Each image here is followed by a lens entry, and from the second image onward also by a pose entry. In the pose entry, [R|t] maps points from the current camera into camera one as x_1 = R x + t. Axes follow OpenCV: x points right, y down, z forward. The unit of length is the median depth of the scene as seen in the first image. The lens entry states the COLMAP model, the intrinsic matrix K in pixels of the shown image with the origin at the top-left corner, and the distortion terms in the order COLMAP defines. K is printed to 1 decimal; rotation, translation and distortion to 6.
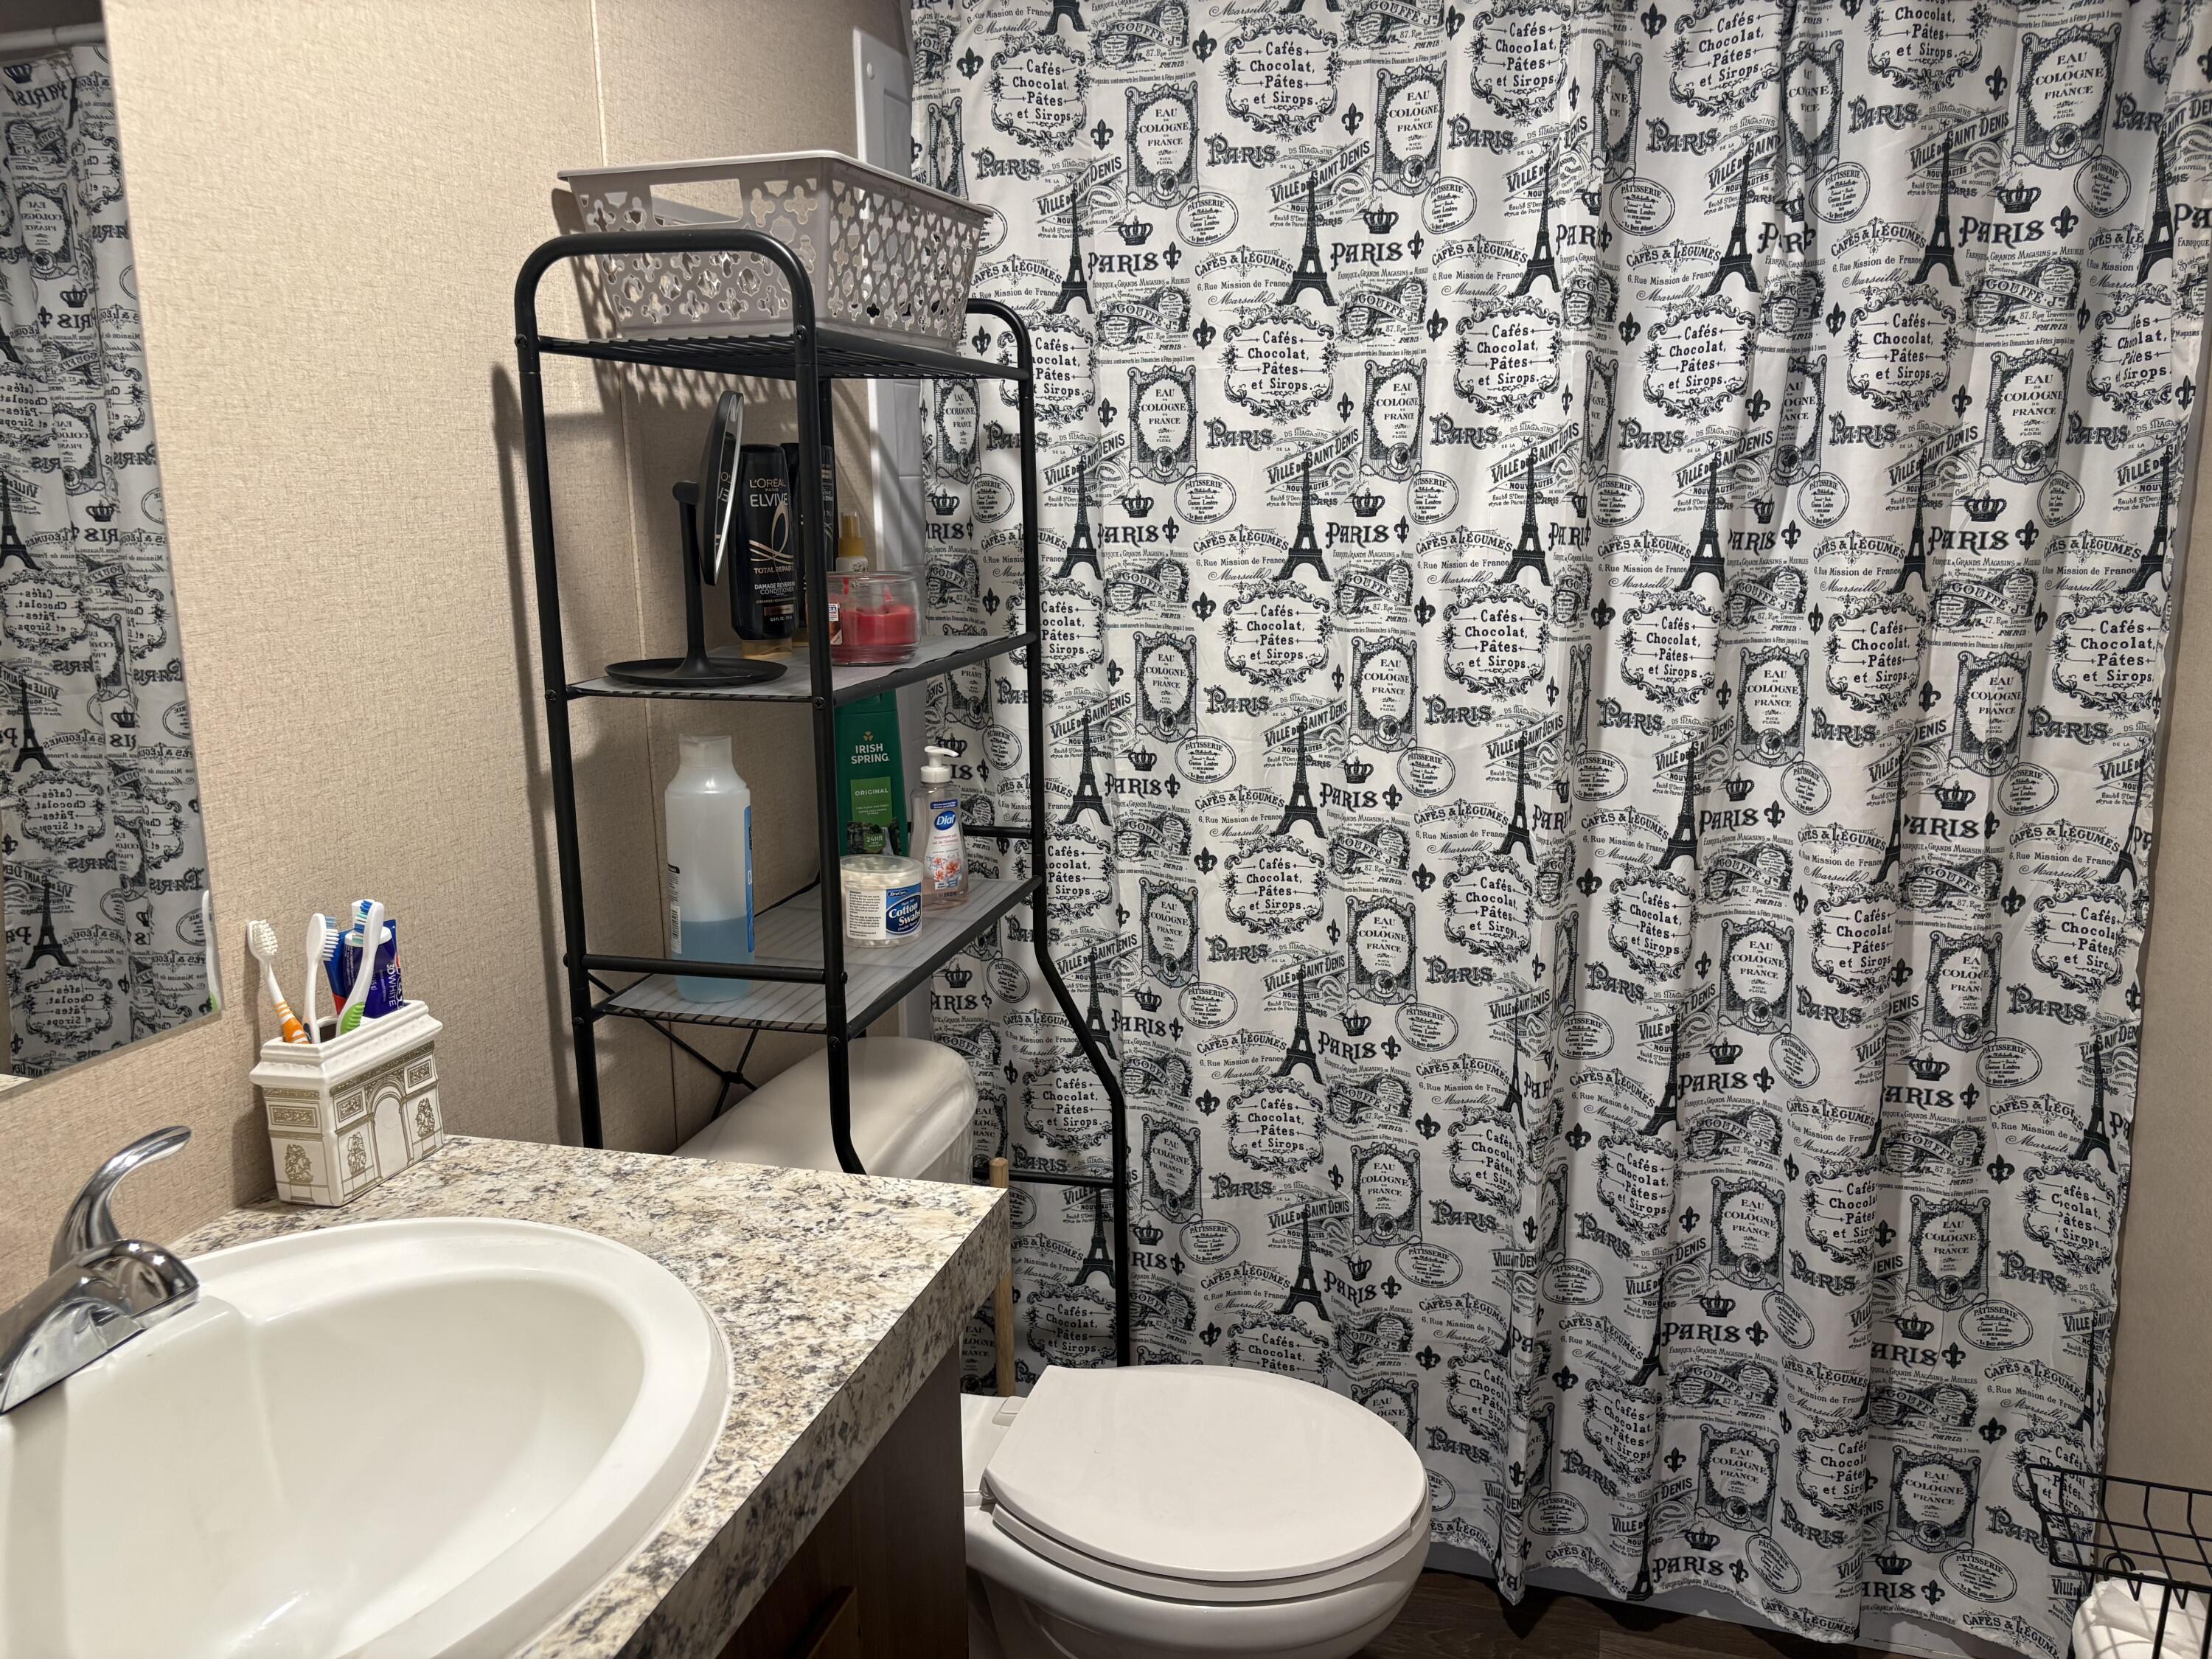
lens RADIAL K [[1681.2, 0, 1106.4], [0, 1681.2, 834.3], [0, 0, 1]] dist [0.039895, -0.035719]
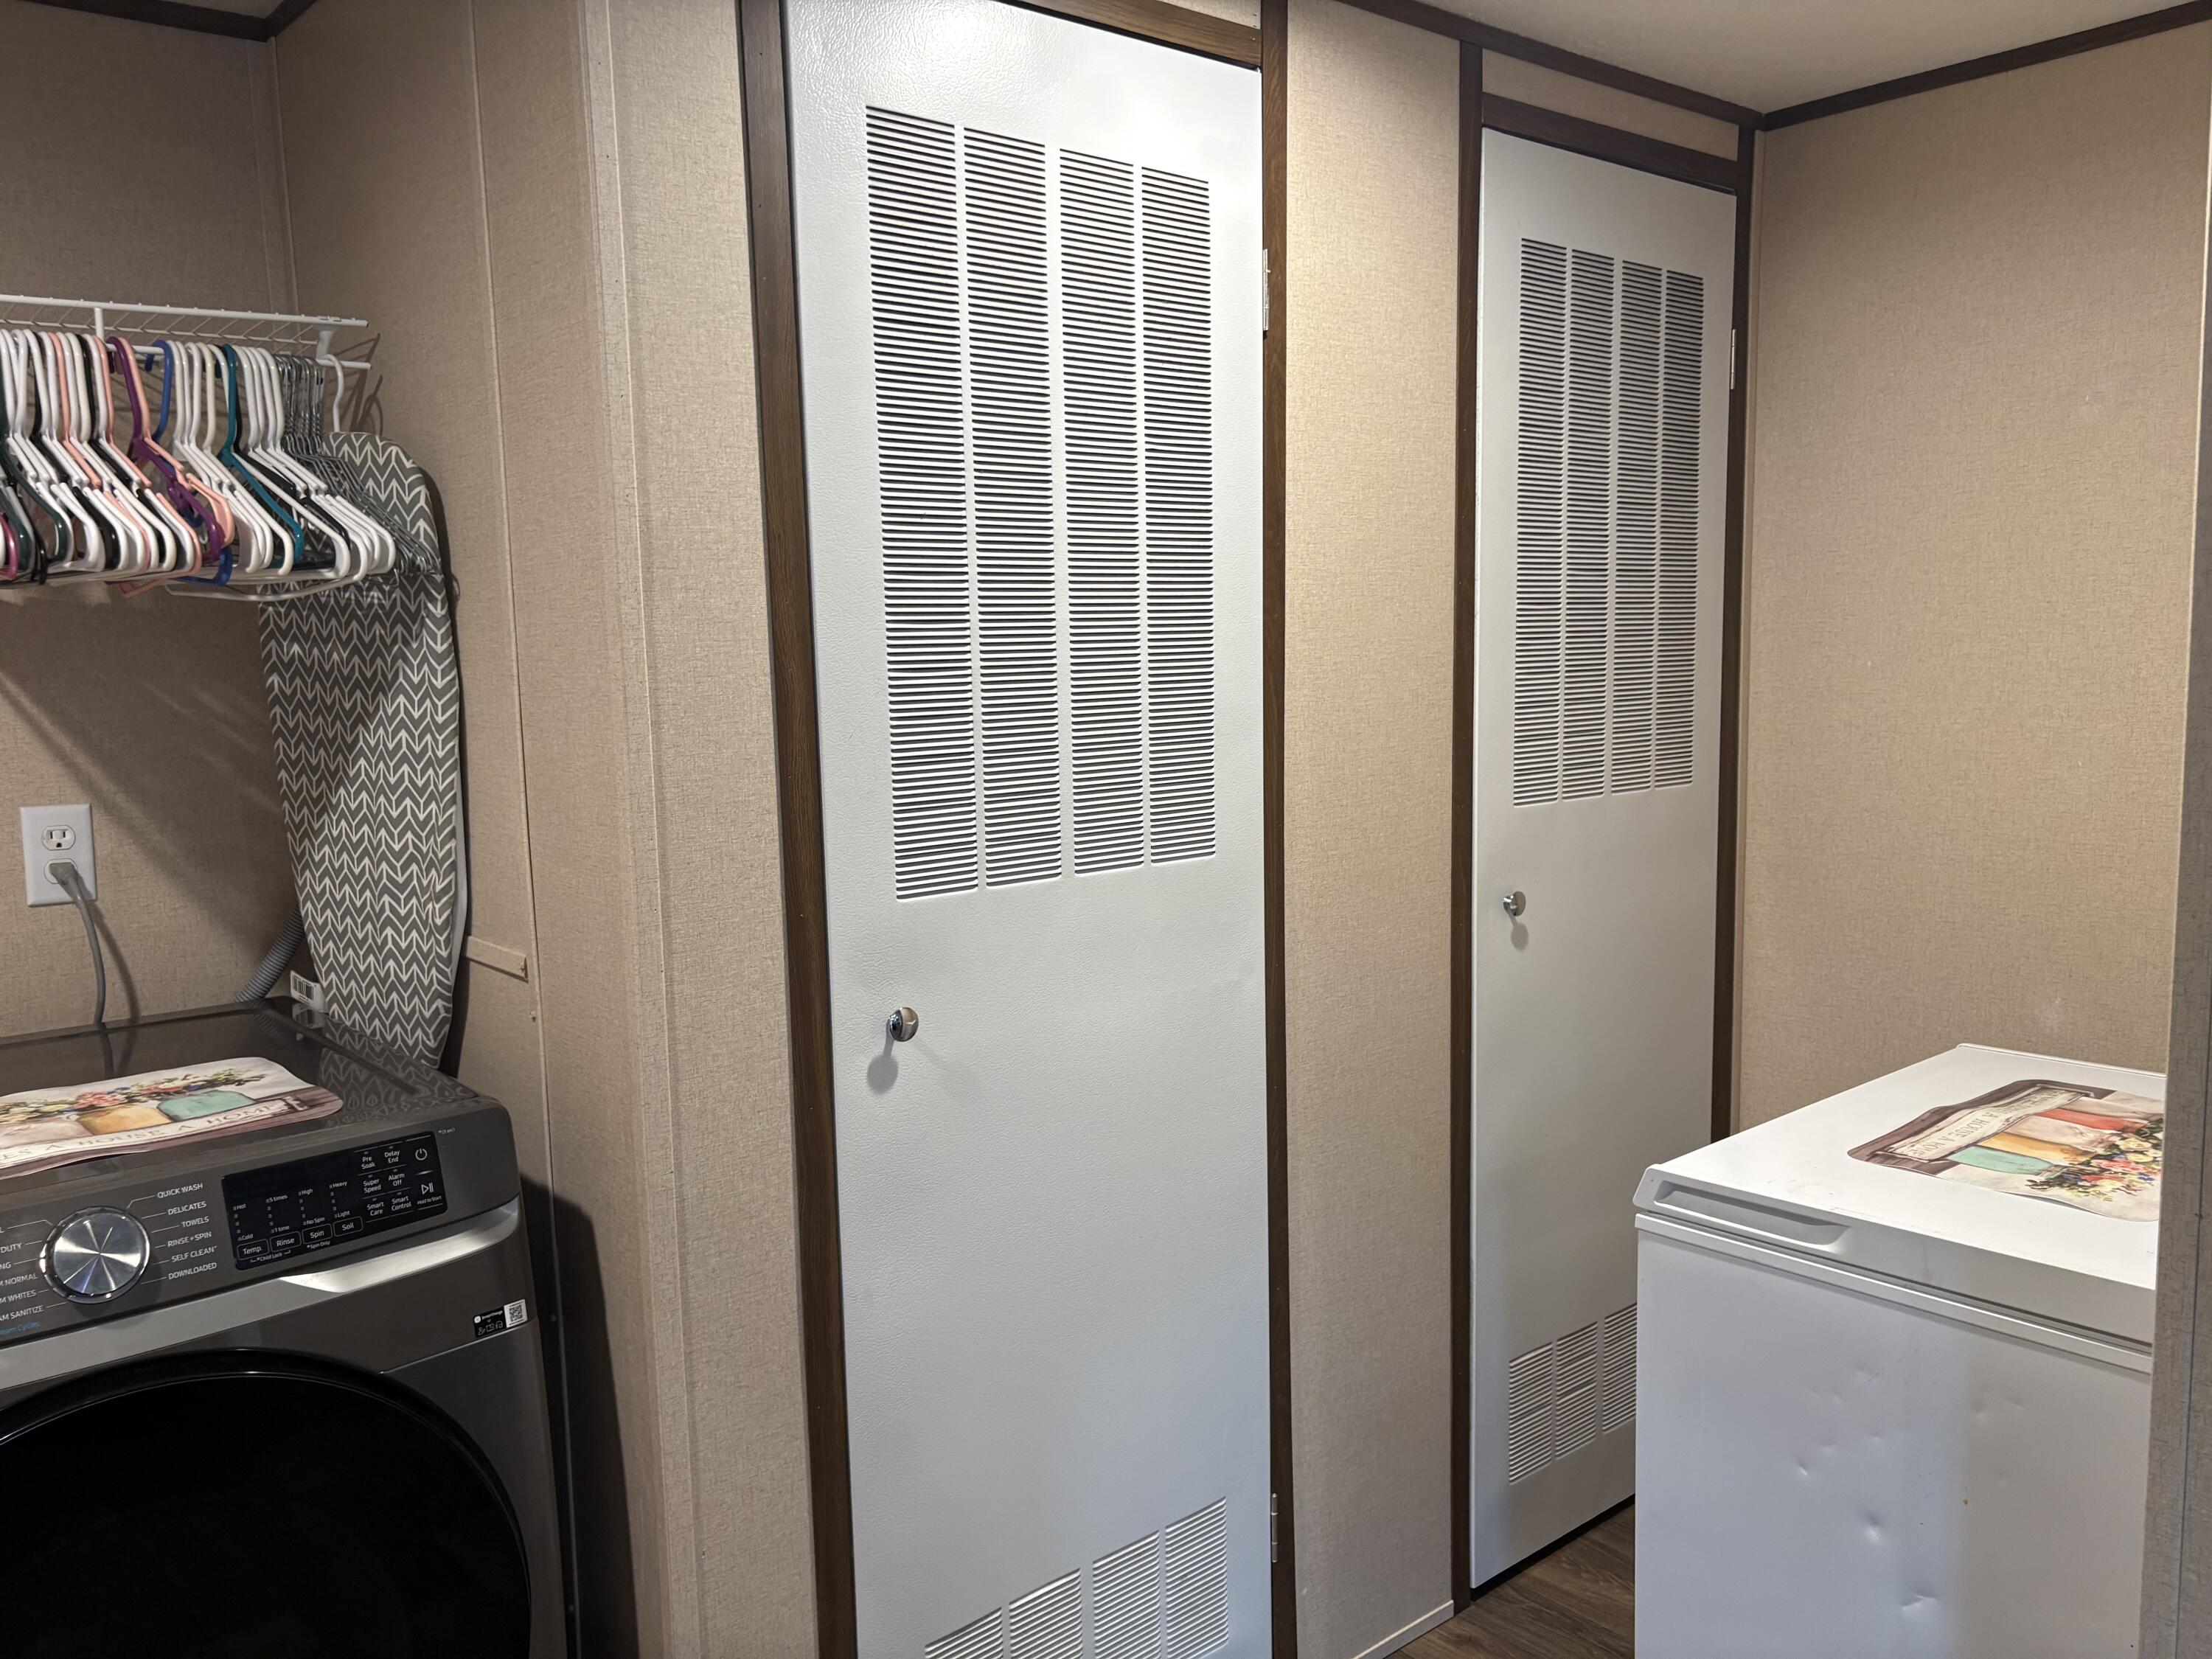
lens RADIAL K [[1681.2, 0, 1099.8], [0, 1681.2, 837.9], [0, 0, 1]] dist [0.039895, -0.035719]
pose [[-0.545075, 0.124047, -0.829159, 1.838629], [-0.148424, 0.959094, 0.241058, -0.505330], [0.825144, 0.254462, -0.504367, 1.183861]]
